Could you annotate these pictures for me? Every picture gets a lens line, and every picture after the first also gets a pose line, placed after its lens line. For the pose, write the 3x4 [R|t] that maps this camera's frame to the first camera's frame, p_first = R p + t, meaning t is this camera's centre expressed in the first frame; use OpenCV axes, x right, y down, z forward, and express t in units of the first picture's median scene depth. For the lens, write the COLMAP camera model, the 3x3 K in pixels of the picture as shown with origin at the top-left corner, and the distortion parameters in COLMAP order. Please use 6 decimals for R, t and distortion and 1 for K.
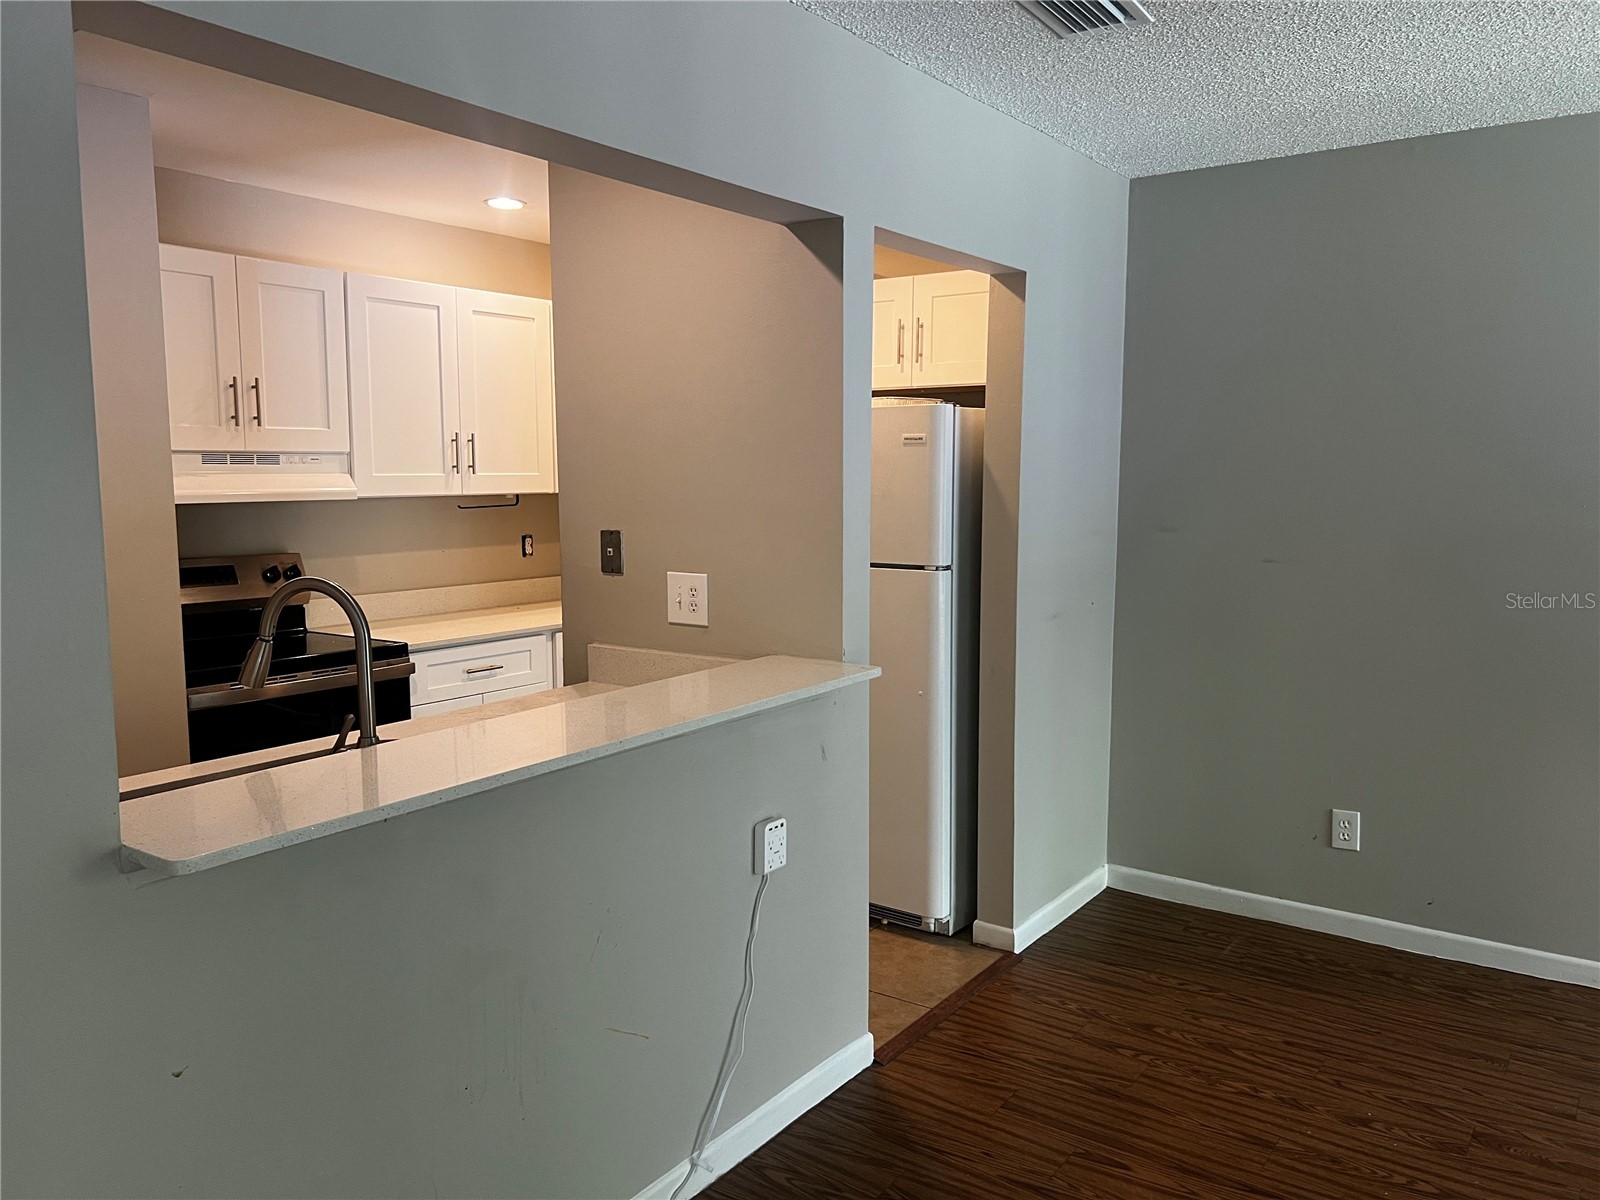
lens RADIAL K [[1213.3, 0, 800.0], [0, 1213.3, 600.0], [0, 0, 1]] dist [0.074995, -0.088739]
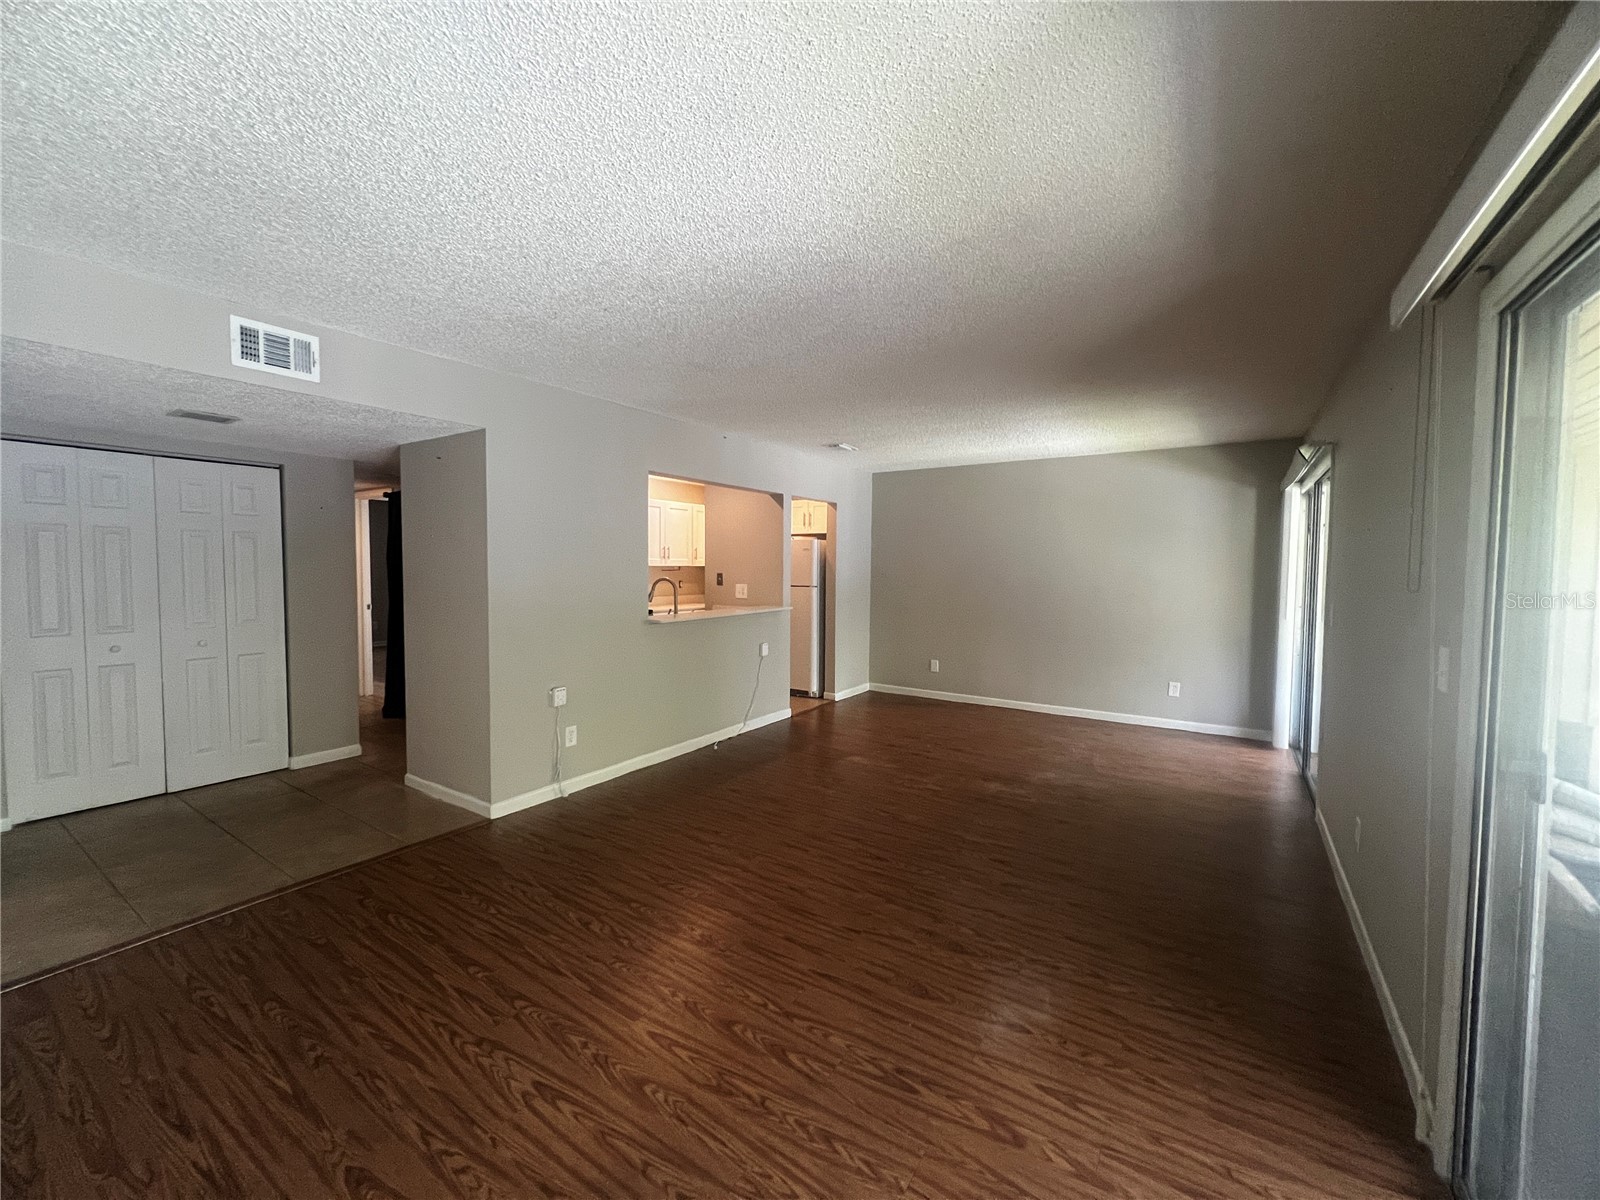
lens RADIAL K [[644.8, 0, 794.9], [0, 644.8, 594.9], [0, 0, 1]] dist [0.001023, 0.000233]
pose [[0.999599, 0.007126, 0.027404, 0.013165], [-0.005294, 0.997781, -0.066372, 0.119584], [-0.027817, 0.066201, 0.997419, -0.814232]]
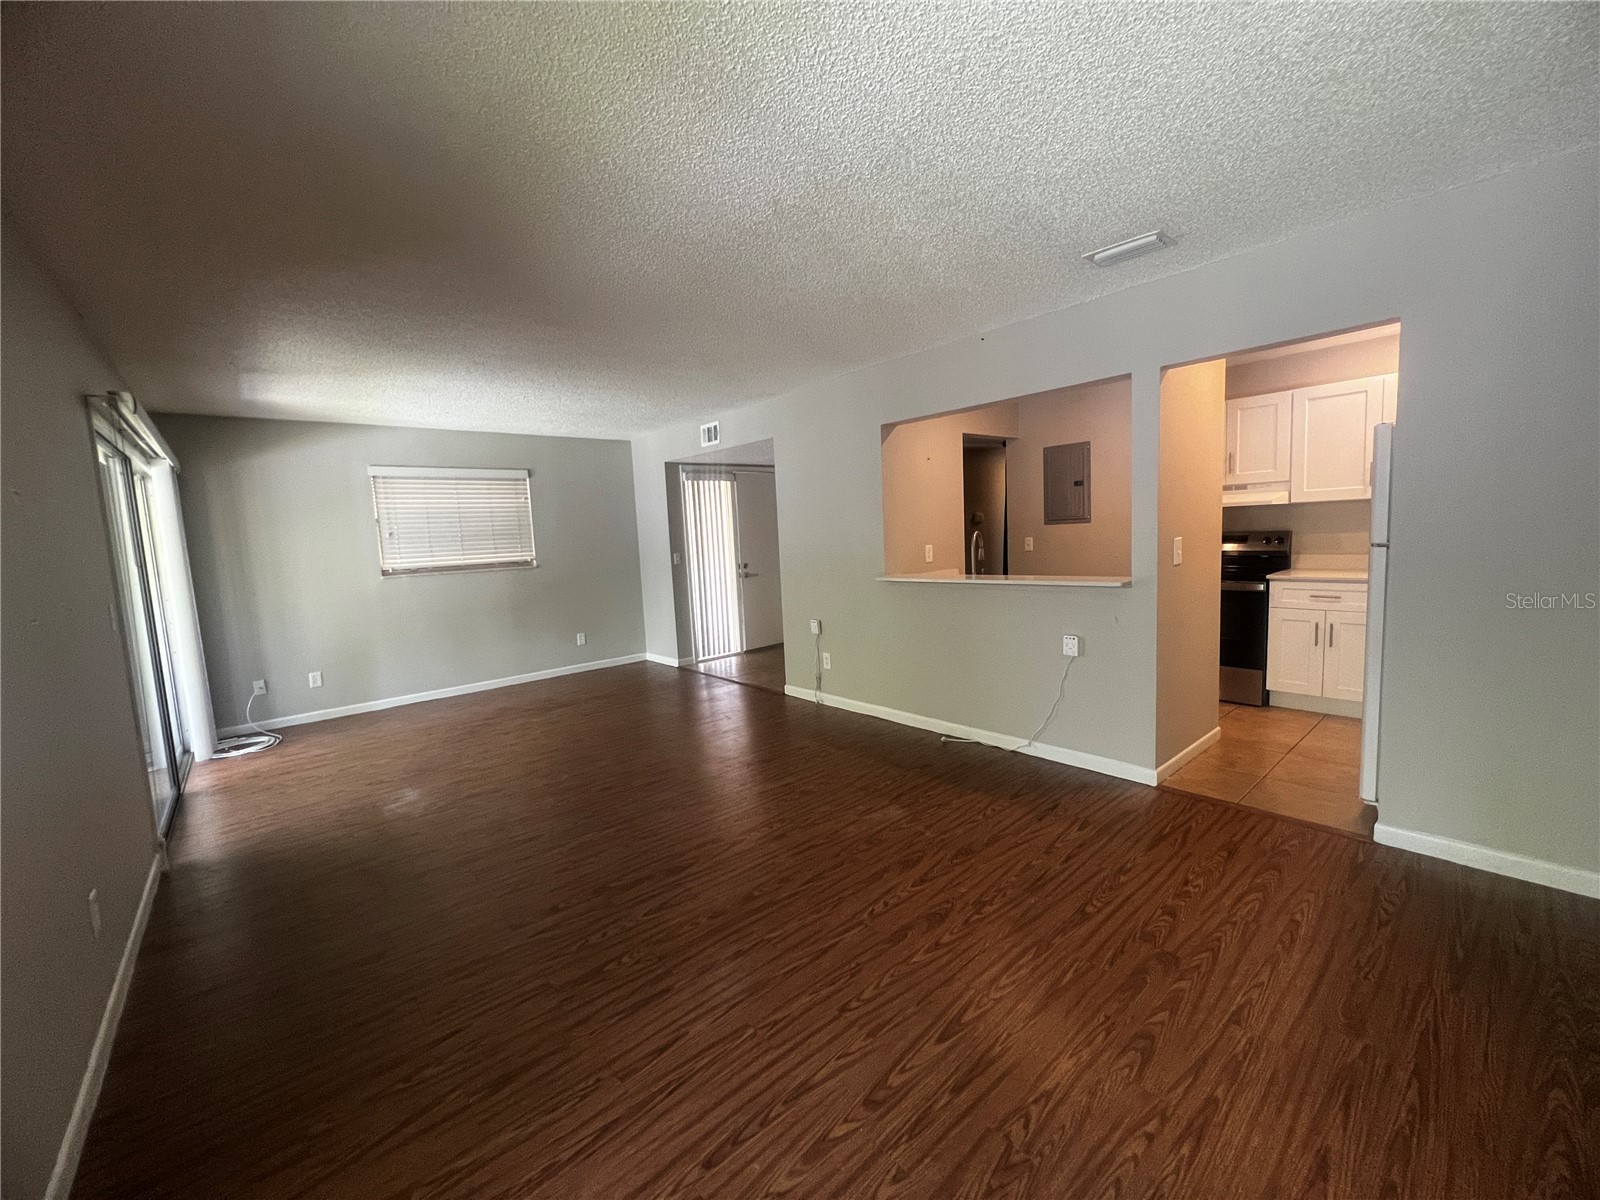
lens RADIAL K [[644.8, 0, 794.9], [0, 644.8, 594.9], [0, 0, 1]] dist [0.001023, 0.000233]
pose [[-0.247195, 0.110365, -0.962660, 0.999564], [-0.058395, 0.989990, 0.128493, -0.026271], [0.967204, 0.087978, -0.238276, 0.556480]]
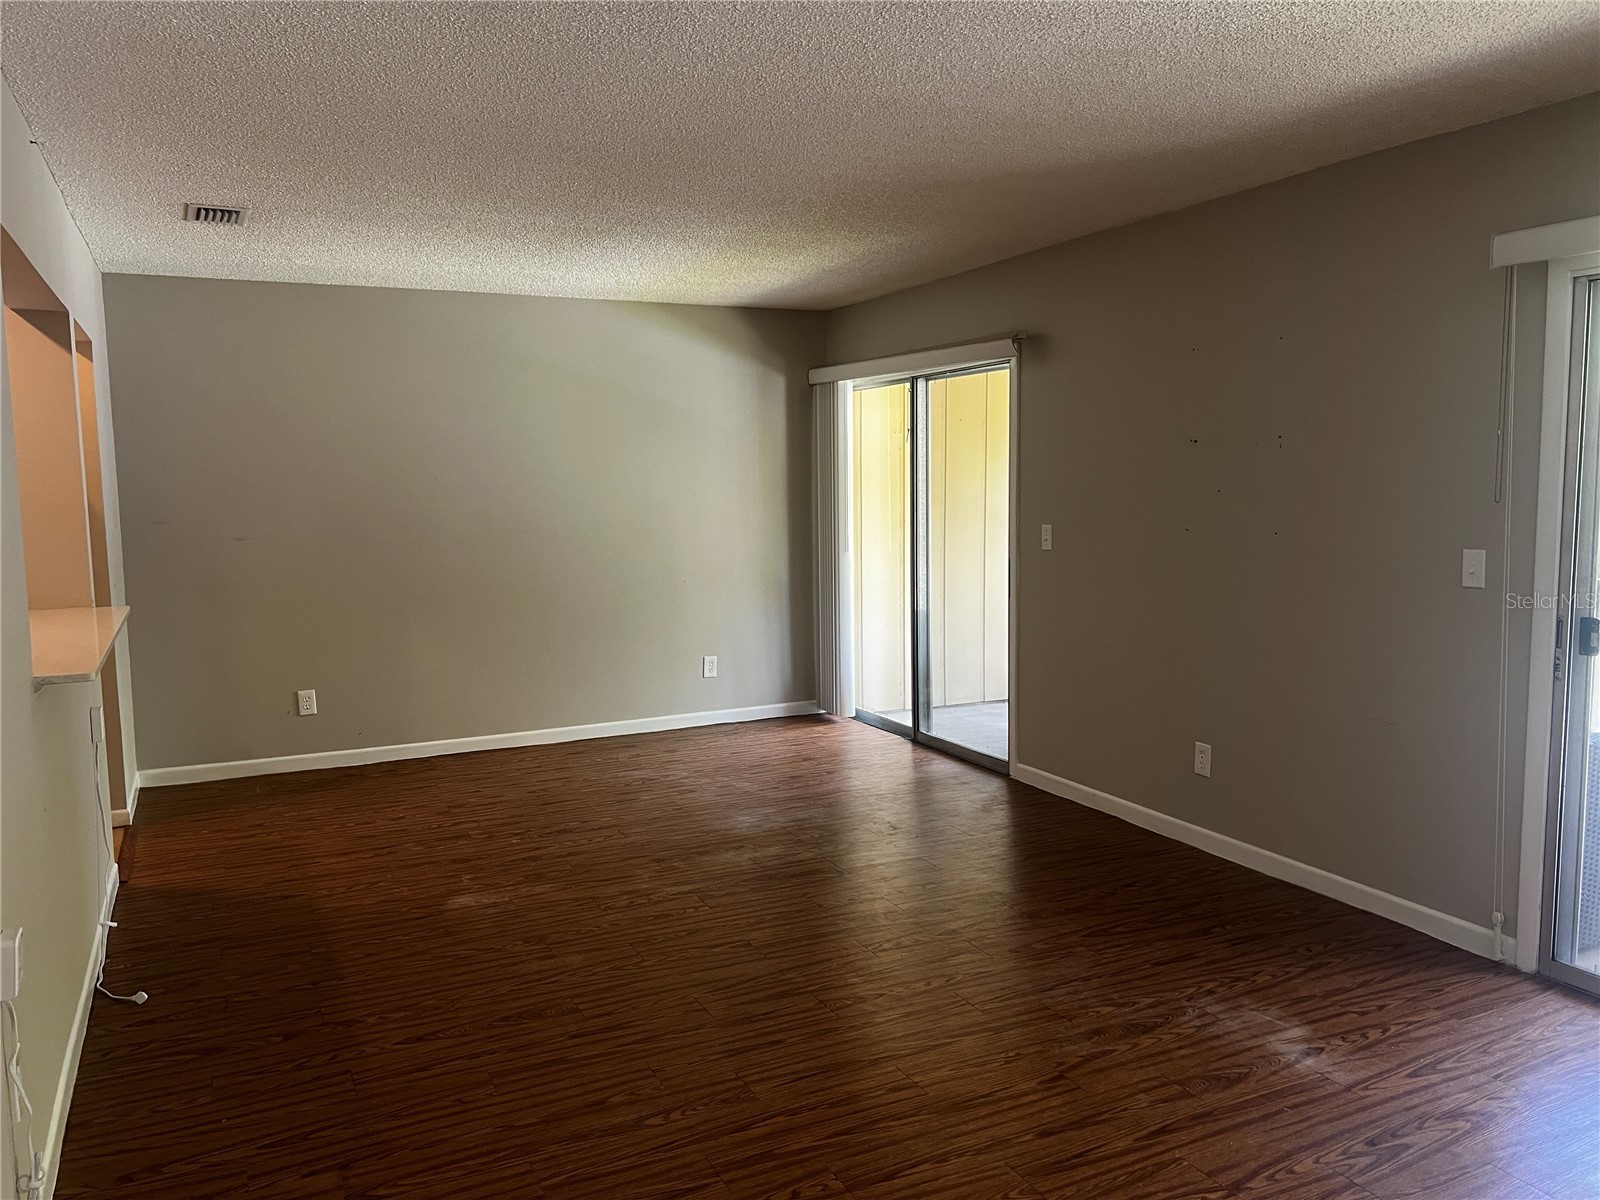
lens RADIAL K [[1213.3, 0, 800.0], [0, 1213.3, 600.0], [0, 0, 1]] dist [0.074995, -0.088739]
pose [[0.479367, -0.094590, 0.872502, -0.677506], [0.111718, 0.992664, 0.046237, 0.054719], [-0.870475, 0.075310, 0.486418, -0.377798]]
